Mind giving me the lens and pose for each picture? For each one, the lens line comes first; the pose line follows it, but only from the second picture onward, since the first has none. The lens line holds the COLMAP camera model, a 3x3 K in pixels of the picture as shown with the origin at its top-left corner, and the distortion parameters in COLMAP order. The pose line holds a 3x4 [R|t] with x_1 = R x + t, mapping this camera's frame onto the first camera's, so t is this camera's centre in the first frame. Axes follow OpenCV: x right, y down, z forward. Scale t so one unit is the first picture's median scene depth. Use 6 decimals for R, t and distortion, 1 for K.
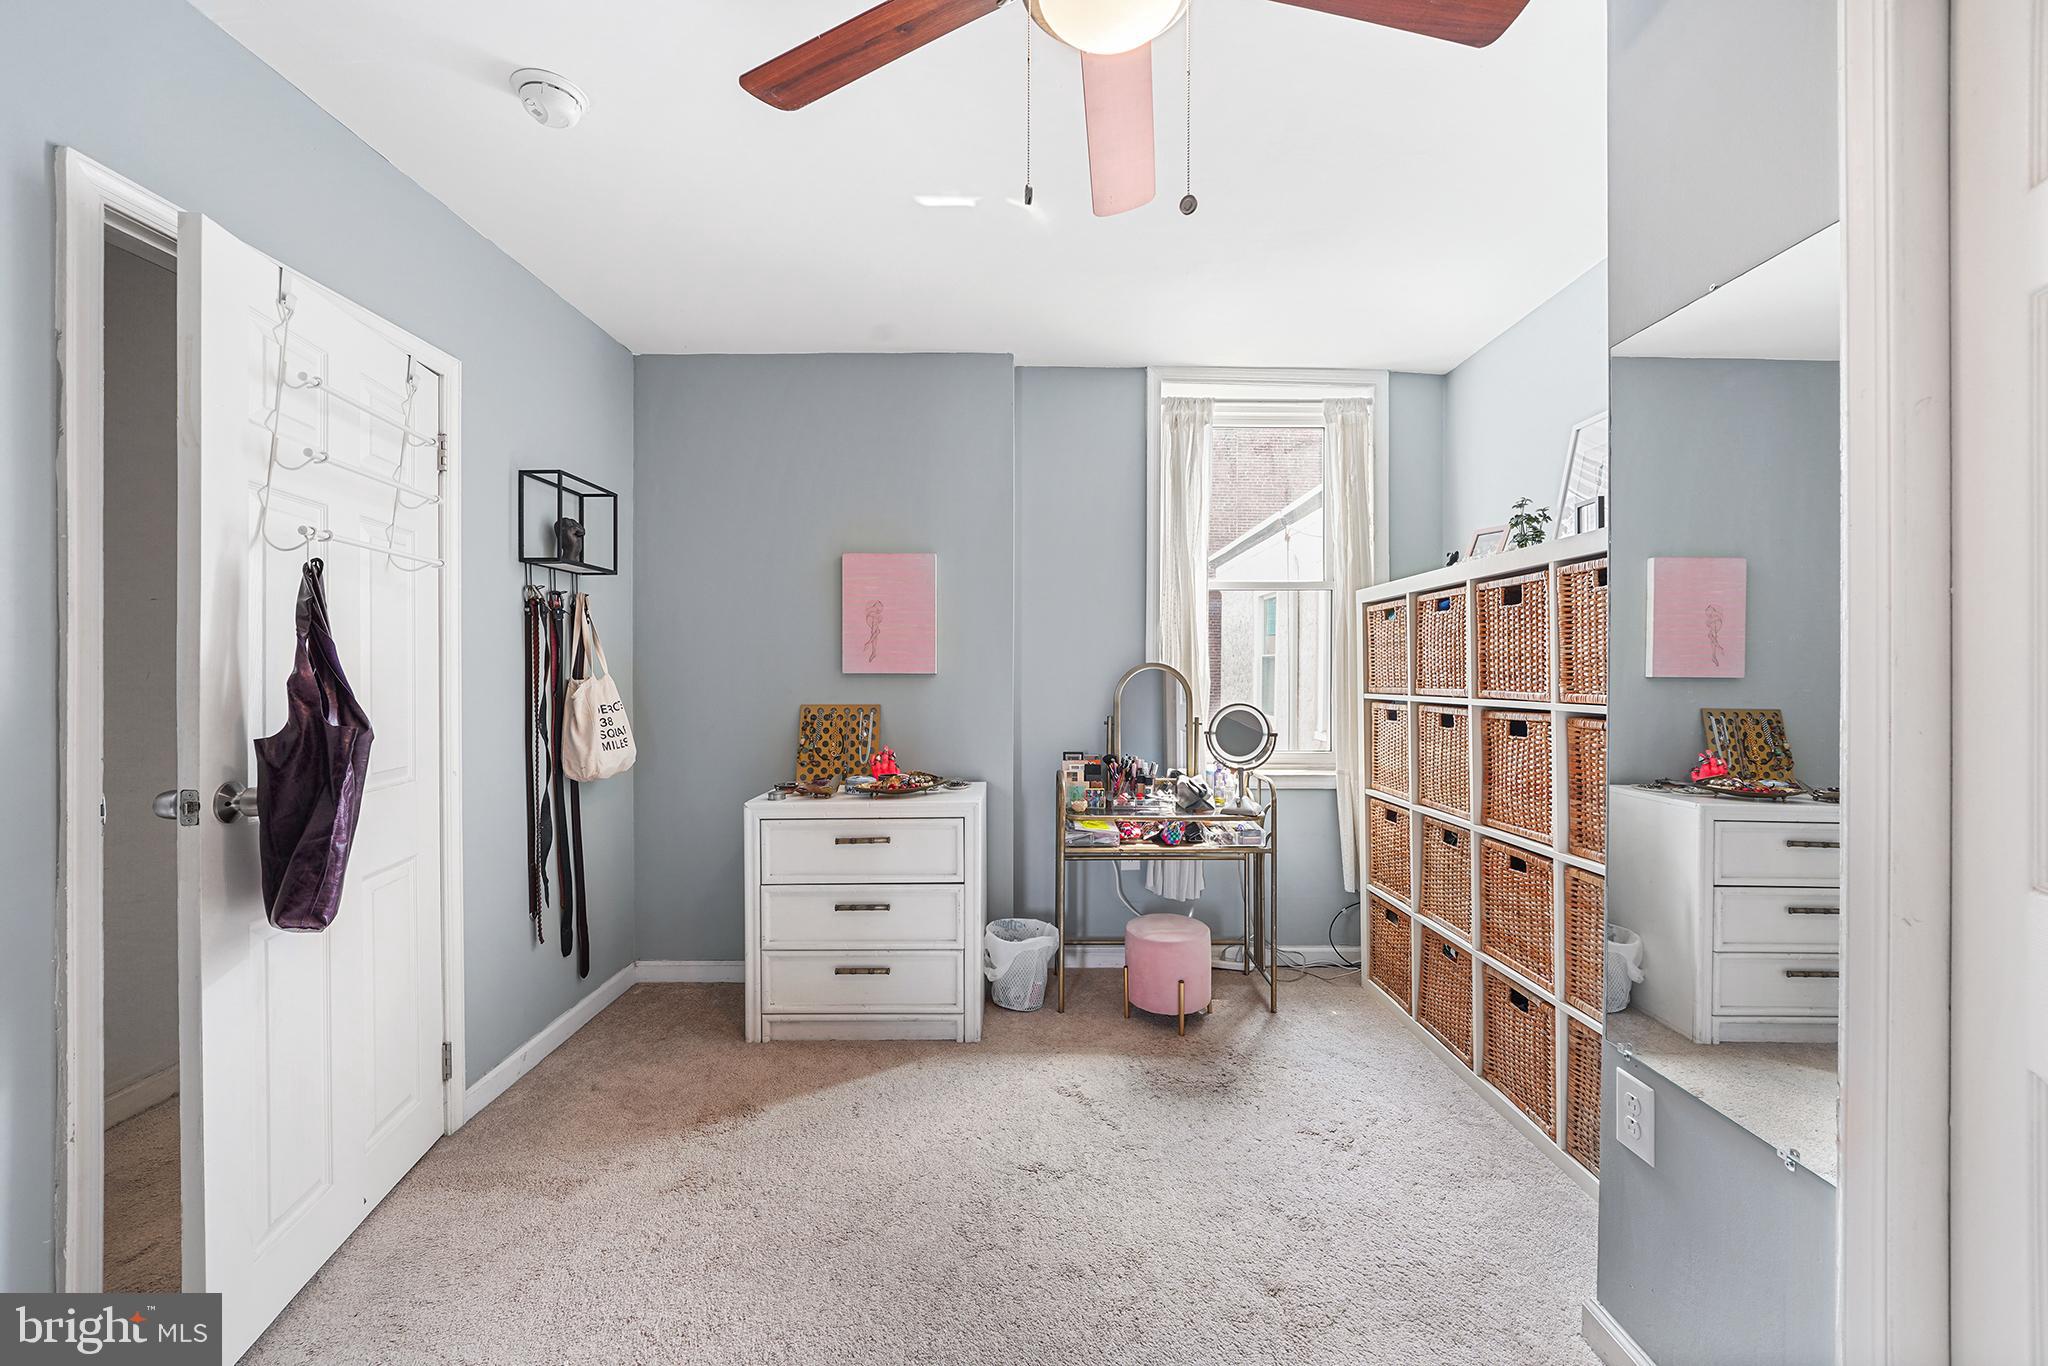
lens RADIAL K [[759.2, 0, 1024.0], [0, 759.2, 683.0], [0, 0, 1]] dist [-0.012525, 0.000257]
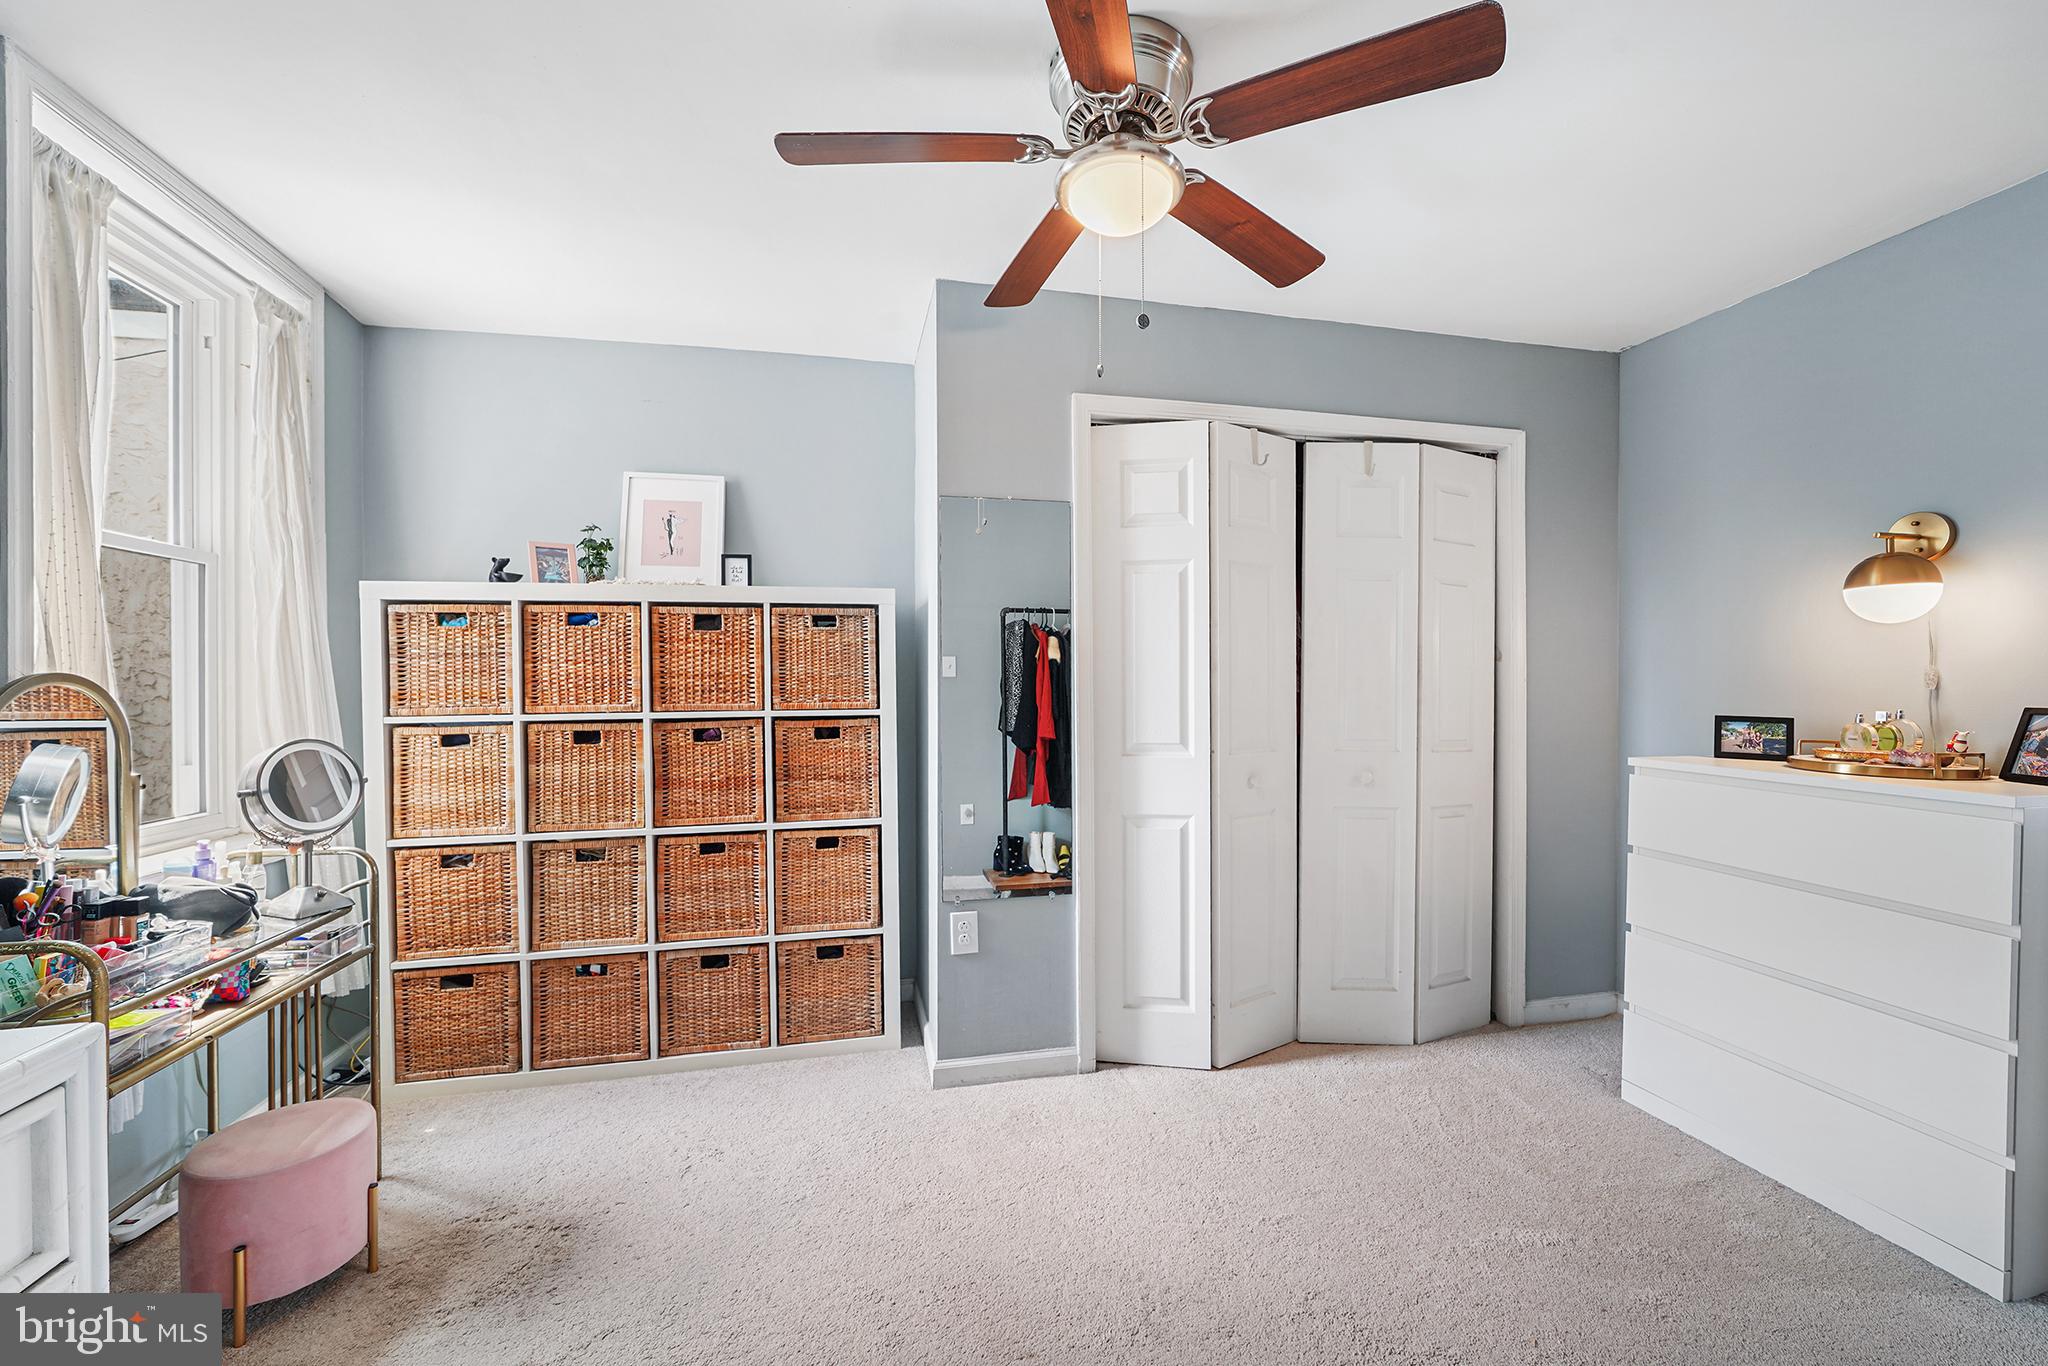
lens RADIAL K [[759.2, 0, 1024.0], [0, 759.2, 683.0], [0, 0, 1]] dist [-0.012525, 0.000257]
pose [[-0.171624, -0.000617, 0.985162, -0.553437], [0.015620, 0.999872, 0.003347, -0.015765], [-0.985039, 0.015963, -0.171593, 0.651205]]
